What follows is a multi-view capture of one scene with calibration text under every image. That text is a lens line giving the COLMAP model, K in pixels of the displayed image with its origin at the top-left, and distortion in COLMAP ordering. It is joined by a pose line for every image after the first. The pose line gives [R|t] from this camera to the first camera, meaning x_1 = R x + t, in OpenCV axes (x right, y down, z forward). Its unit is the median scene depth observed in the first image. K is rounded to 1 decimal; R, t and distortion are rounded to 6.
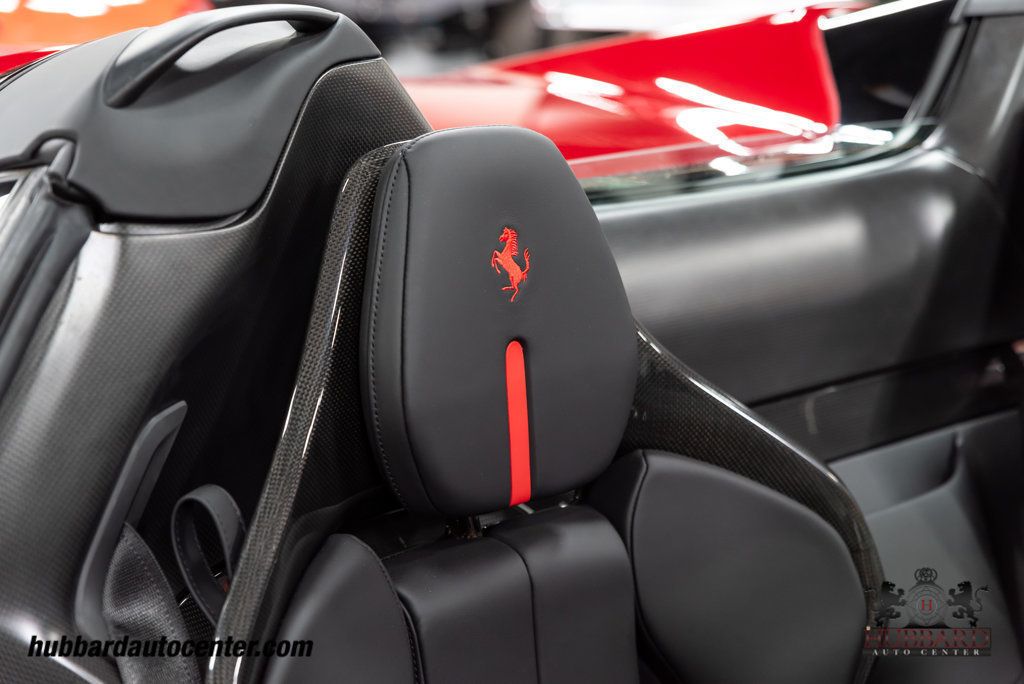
lens RADIAL K [[1829.9, 0, 512.0], [0, 1829.9, 342.0], [0, 0, 1]] dist [-0.002500, -0.141517]
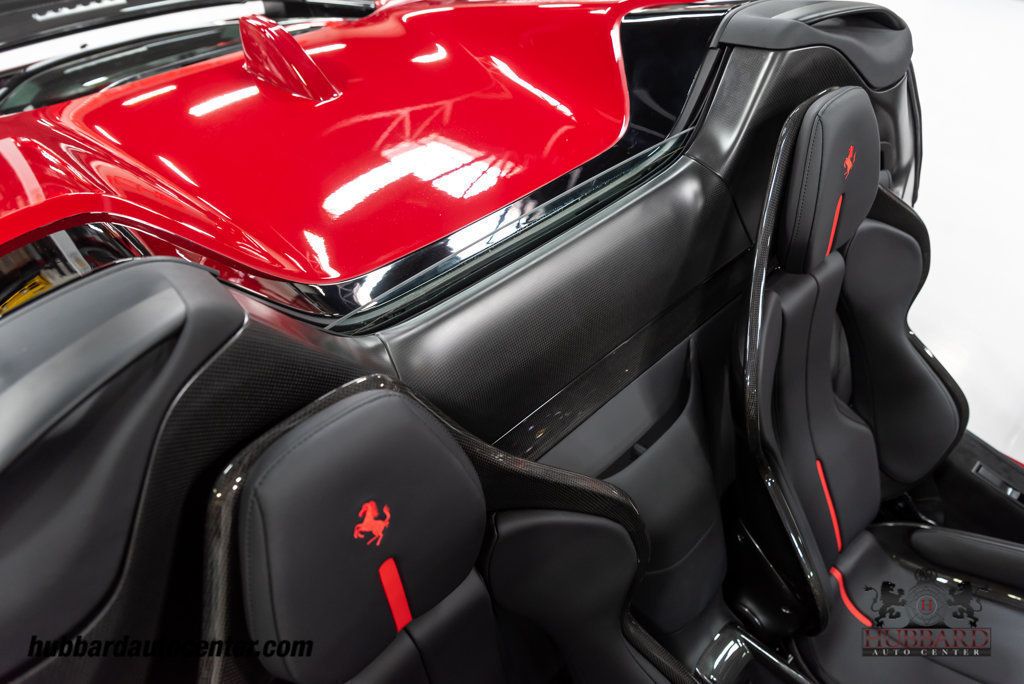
lens RADIAL K [[670.0, 0, 512.0], [0, 670.0, 342.0], [0, 0, 1]] dist [-0.002697, 0.000180]
pose [[0.998286, -0.043778, 0.038832, 0.065497], [0.019831, 0.877403, 0.479344, -0.295998], [-0.055056, -0.477752, 0.876768, 0.552639]]
